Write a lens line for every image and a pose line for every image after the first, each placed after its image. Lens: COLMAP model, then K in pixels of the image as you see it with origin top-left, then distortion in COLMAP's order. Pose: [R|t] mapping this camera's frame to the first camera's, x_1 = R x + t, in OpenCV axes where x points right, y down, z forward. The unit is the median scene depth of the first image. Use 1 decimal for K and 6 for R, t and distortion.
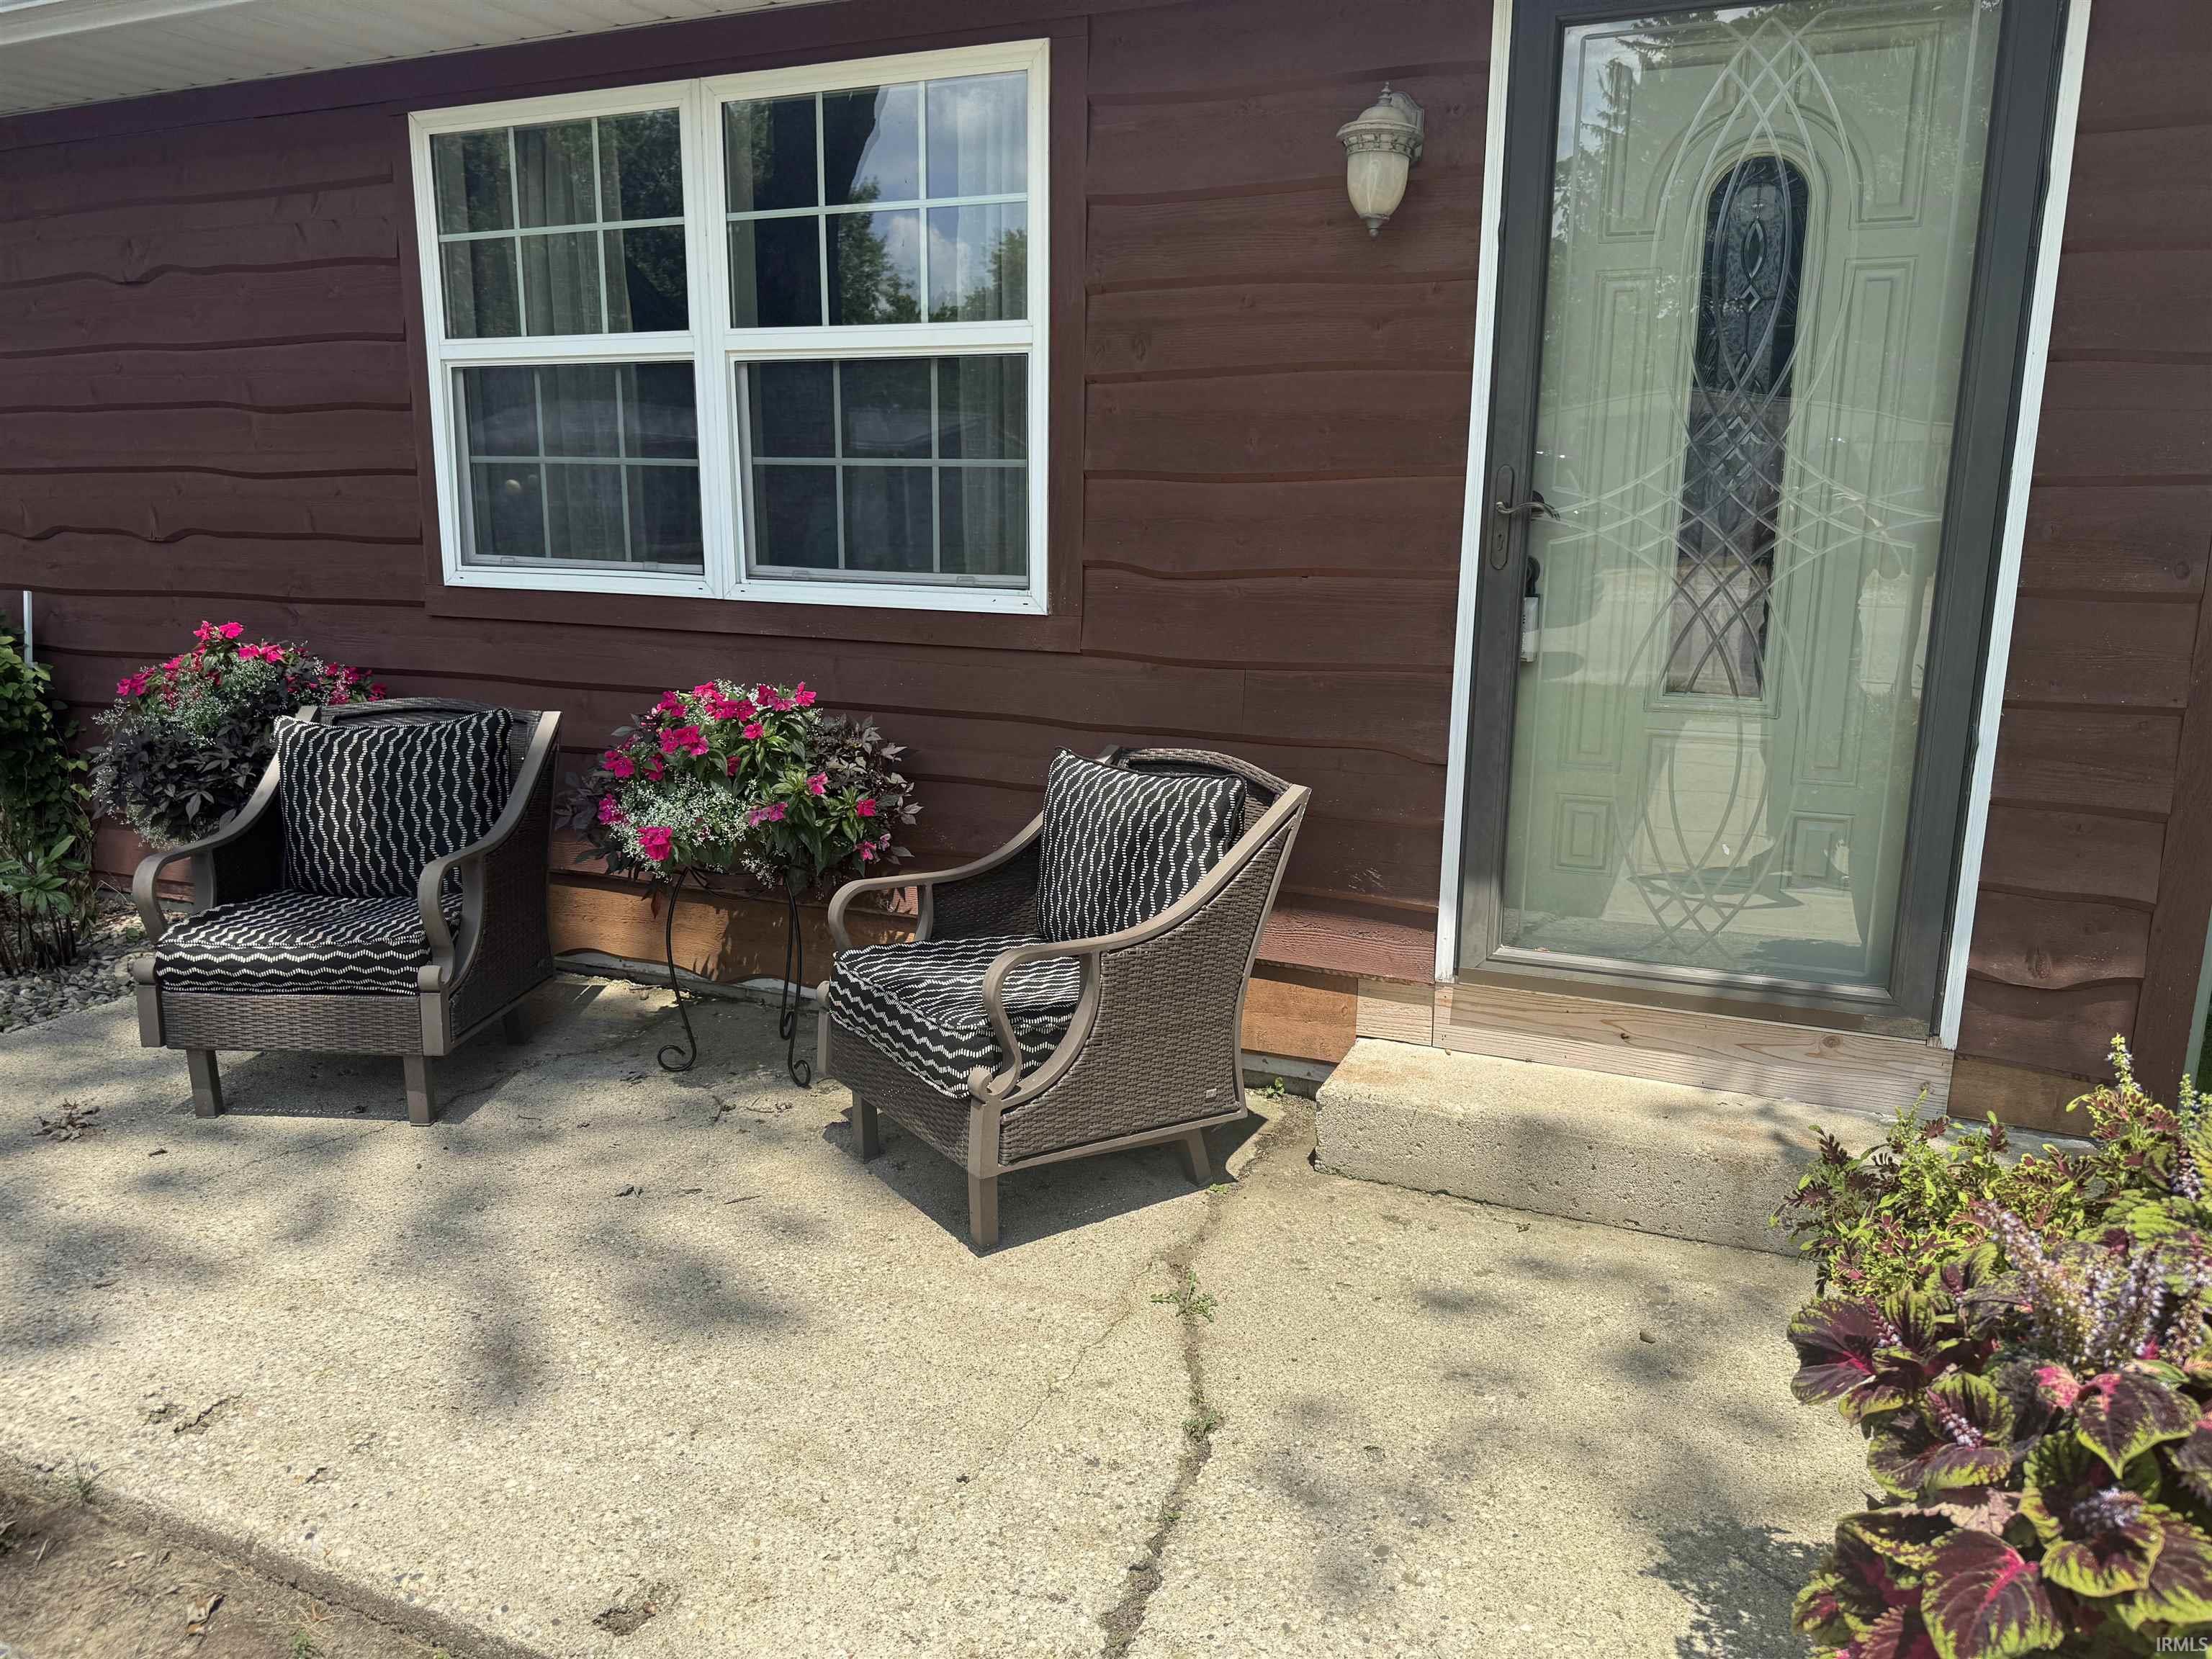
lens RADIAL K [[1567.6, 0, 1115.7], [0, 1567.6, 845.4], [0, 0, 1]] dist [0.068750, -0.093668]
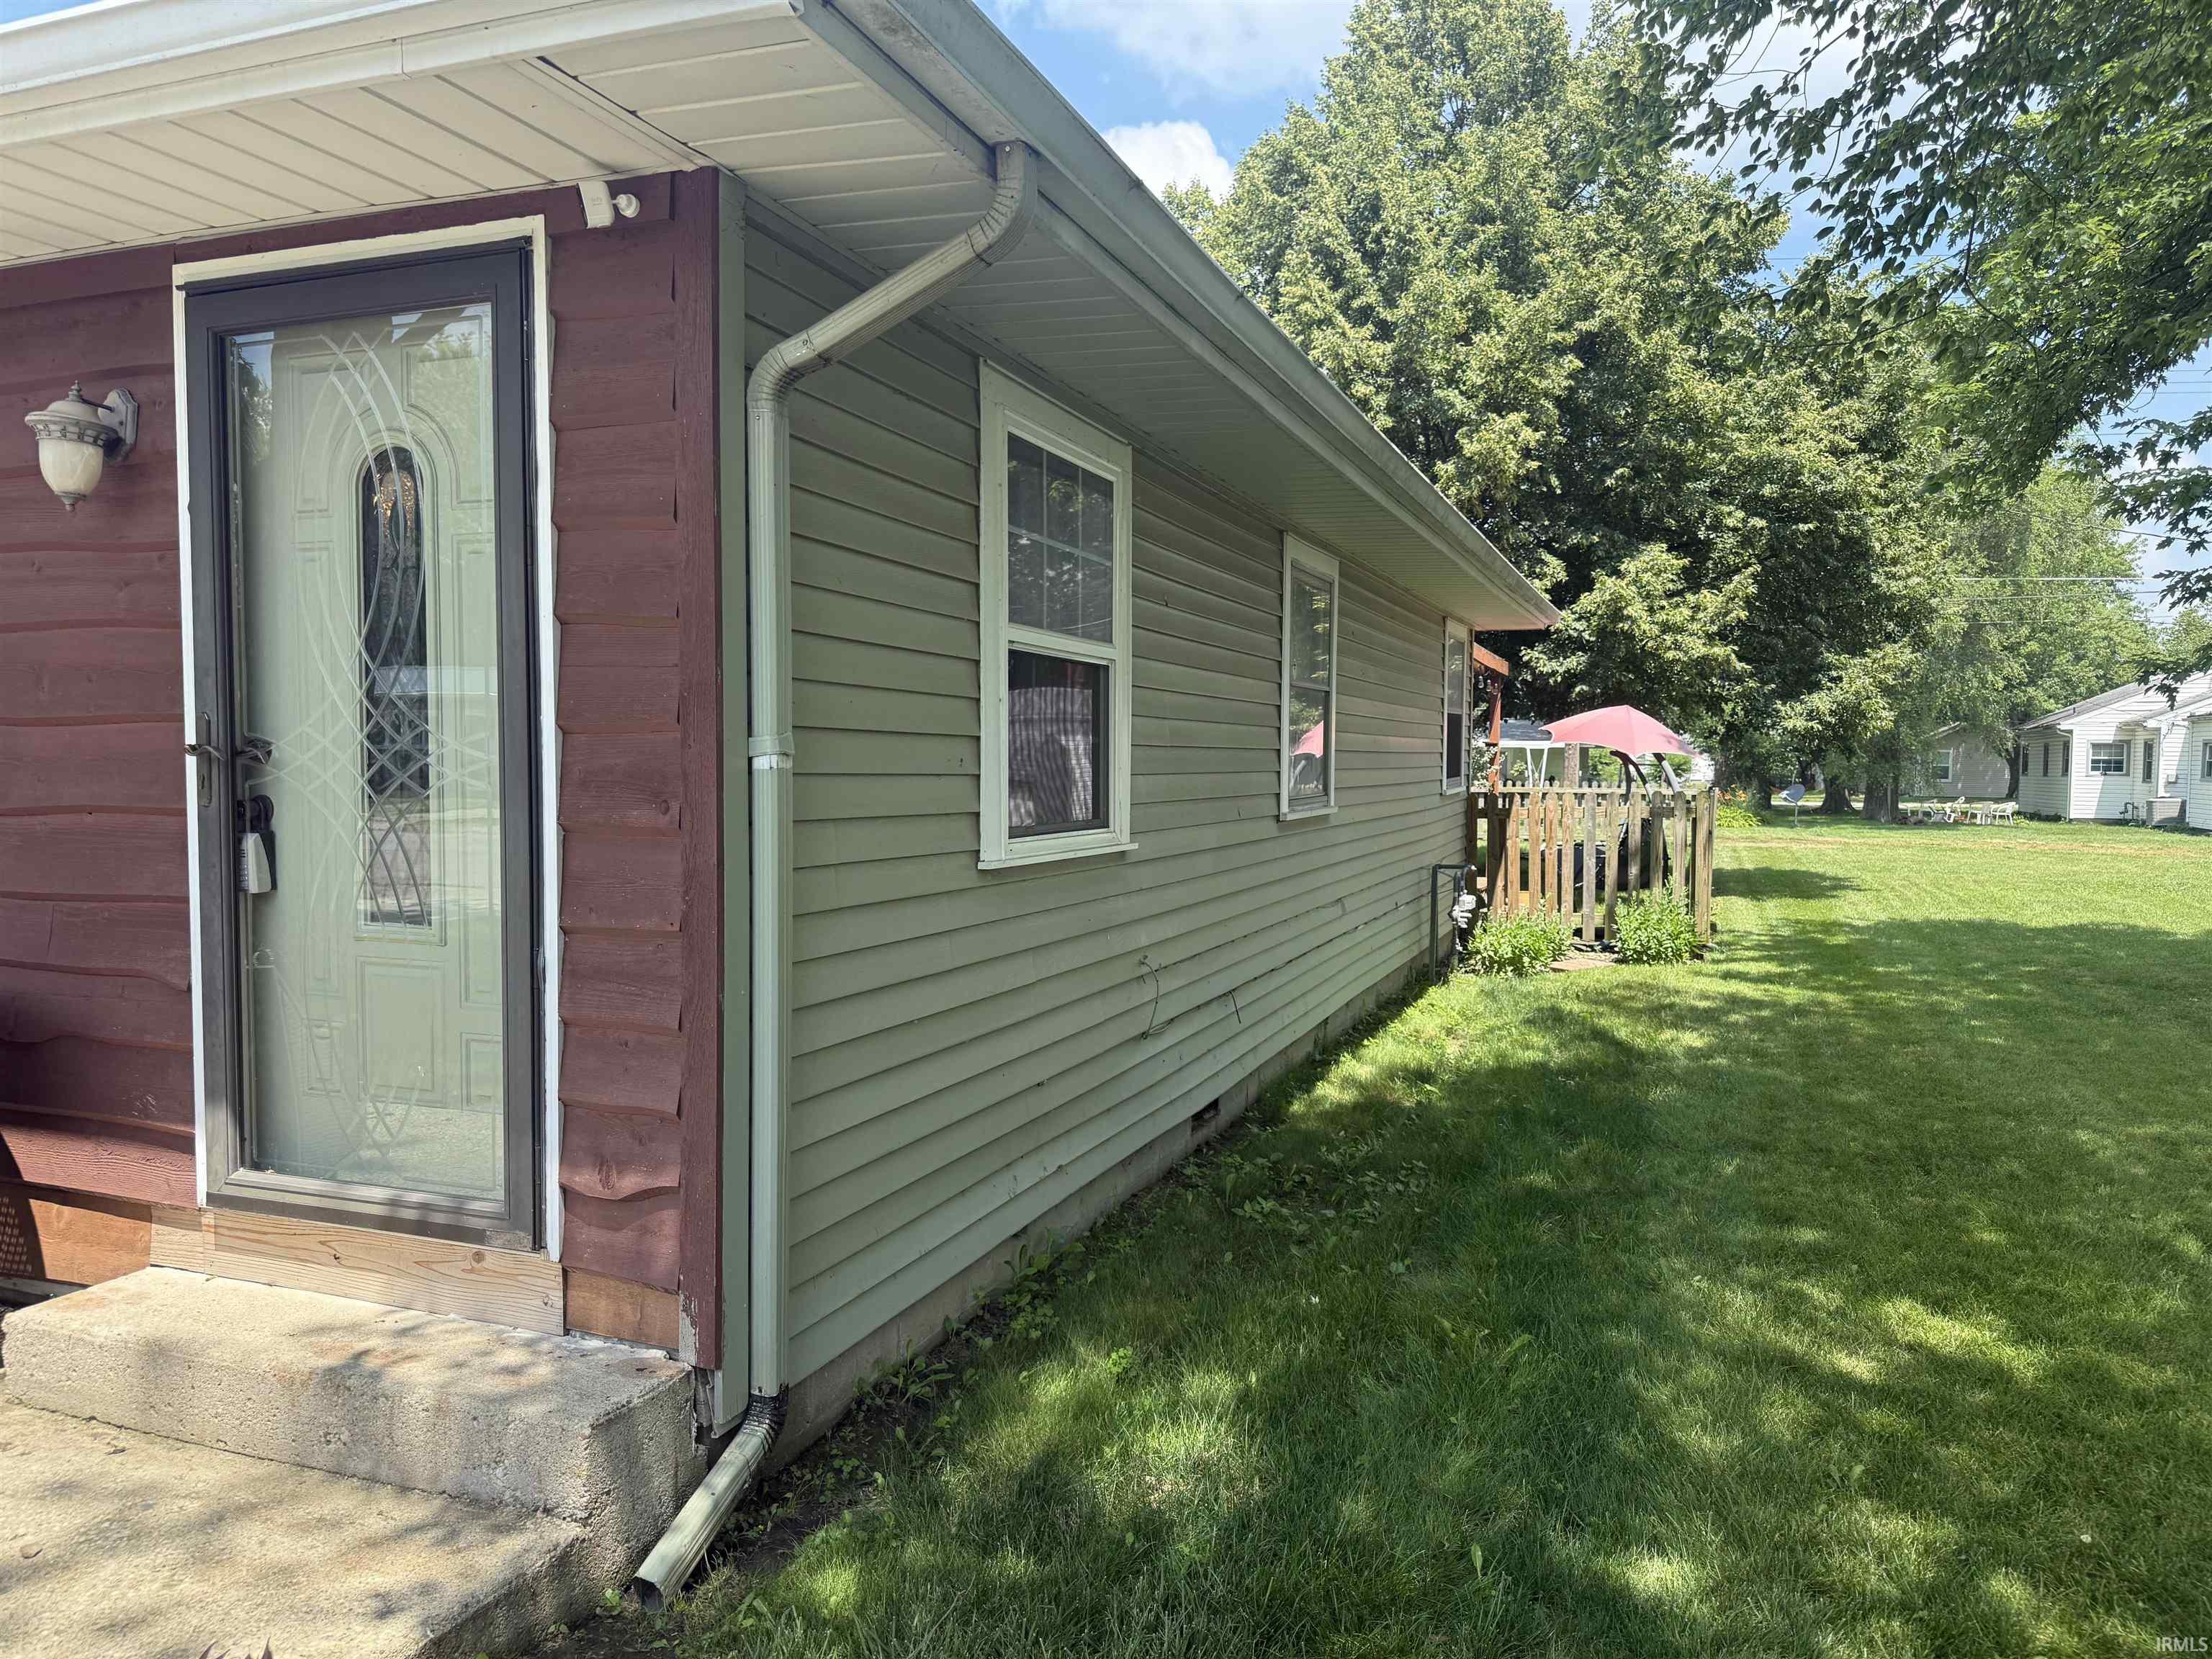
lens RADIAL K [[1567.6, 0, 1118.1], [0, 1567.6, 830.9], [0, 0, 1]] dist [0.068750, -0.093668]
pose [[0.998545, 0.001638, 0.053904, 0.720573], [0.007519, 0.985548, -0.169232, 0.024676], [-0.053402, 0.169391, 0.984101, -0.078675]]
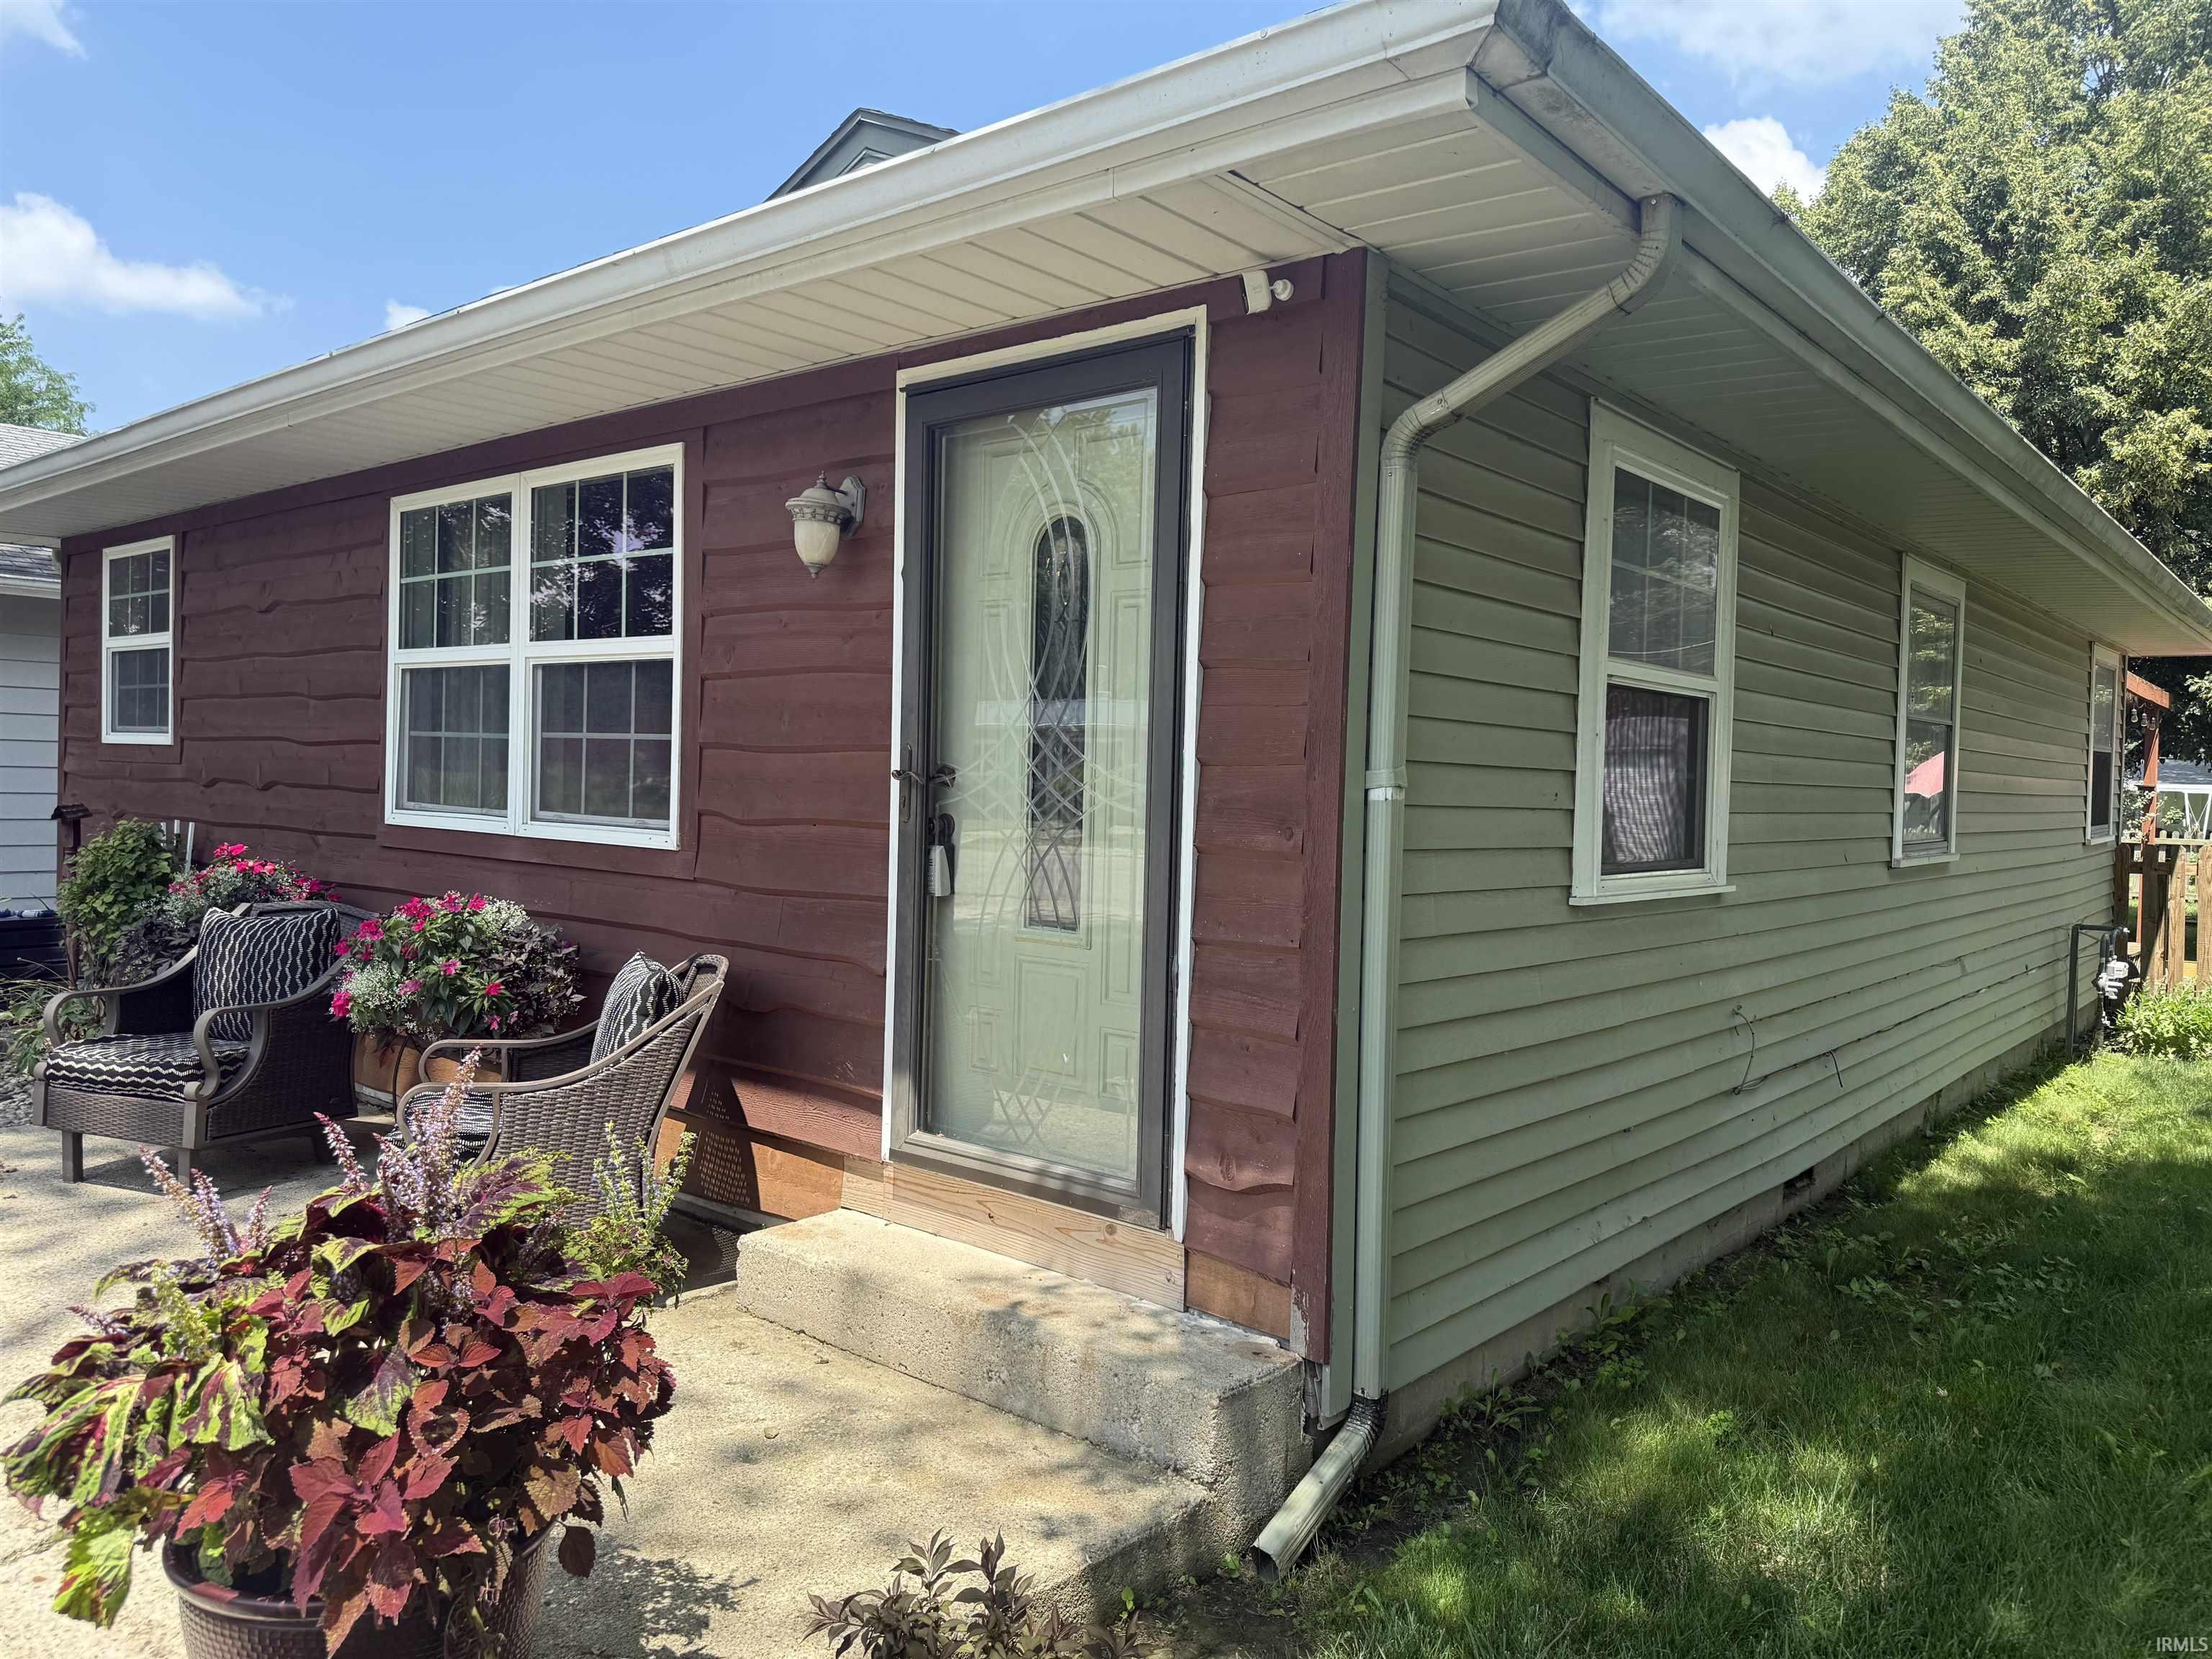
lens RADIAL K [[1567.6, 0, 1097.4], [0, 1567.6, 804.5], [0, 0, 1]] dist [0.068750, -0.093668]
pose [[0.957179, 0.025461, -0.288376, 0.678703], [-0.084035, 0.977670, -0.192612, 0.037126], [0.277032, 0.208597, 0.937945, -0.130296]]
